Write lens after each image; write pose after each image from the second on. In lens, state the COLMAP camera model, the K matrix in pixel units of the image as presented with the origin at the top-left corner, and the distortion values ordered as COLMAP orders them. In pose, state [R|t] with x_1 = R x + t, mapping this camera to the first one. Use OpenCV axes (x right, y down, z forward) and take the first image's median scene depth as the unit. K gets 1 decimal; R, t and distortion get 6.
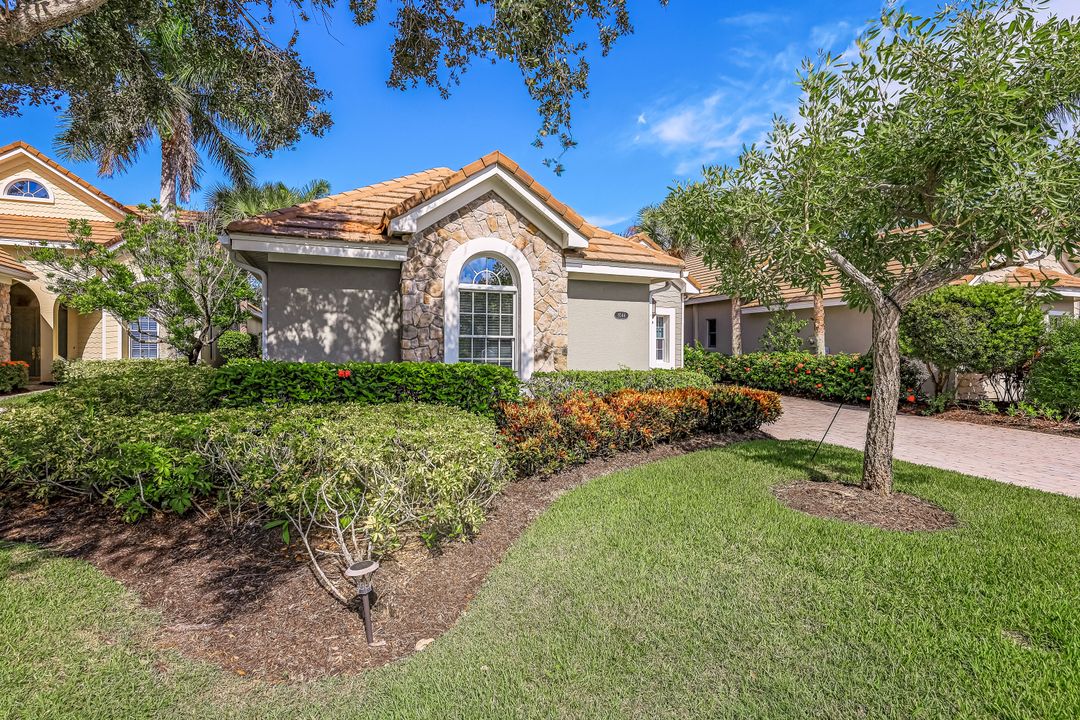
lens RADIAL K [[518.6, 0, 541.7], [0, 518.6, 362.1], [0, 0, 1]] dist [-0.002571, -0.000760]
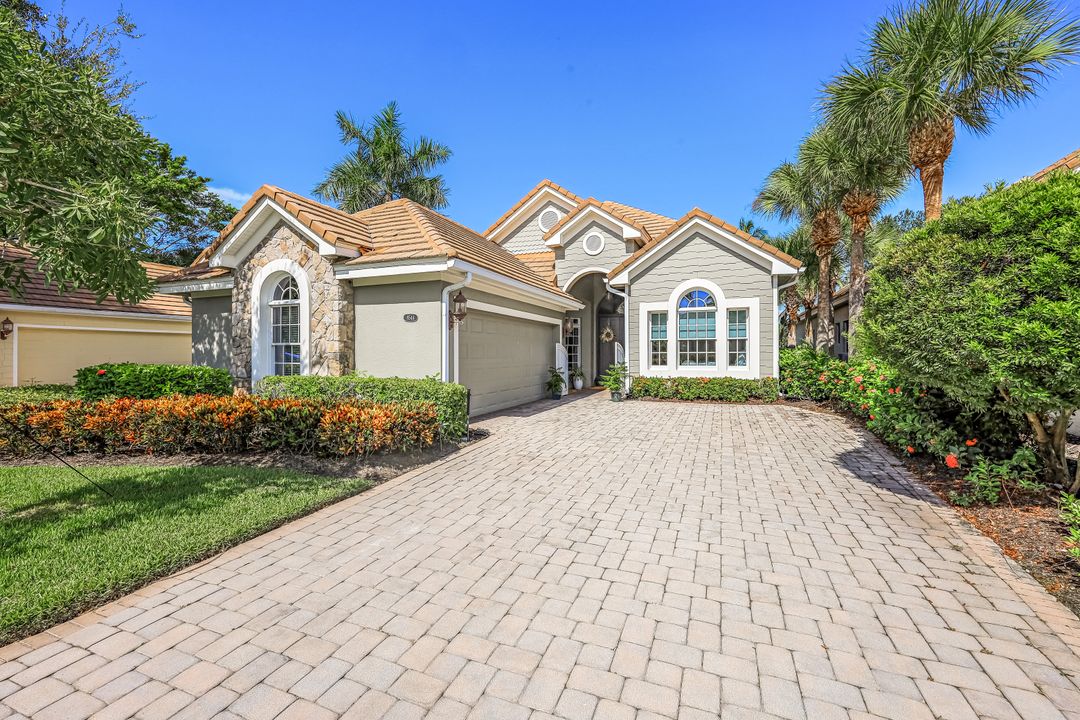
lens RADIAL K [[445.3, 0, 532.5], [0, 445.3, 349.3], [0, 0, 1]] dist [0.001747, -0.001336]
pose [[0.728135, -0.014118, -0.685288, 1.005859], [-0.009078, 0.999502, -0.030236, -0.016724], [0.685373, 0.028237, 0.727644, 0.690588]]
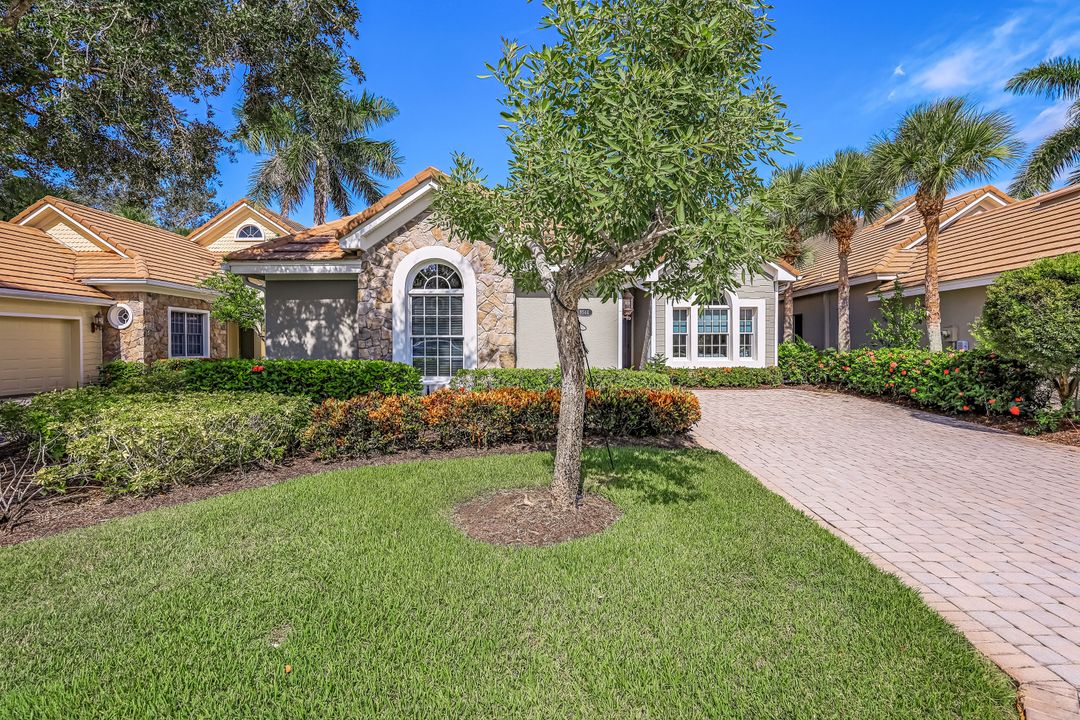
lens RADIAL K [[518.6, 0, 542.9], [0, 518.6, 355.9], [0, 0, 1]] dist [-0.002571, -0.000760]
pose [[0.924463, -0.002856, -0.381261, 0.531414], [0.000659, 0.999982, -0.005893, -0.005566], [0.381271, 0.005197, 0.924449, 0.091915]]
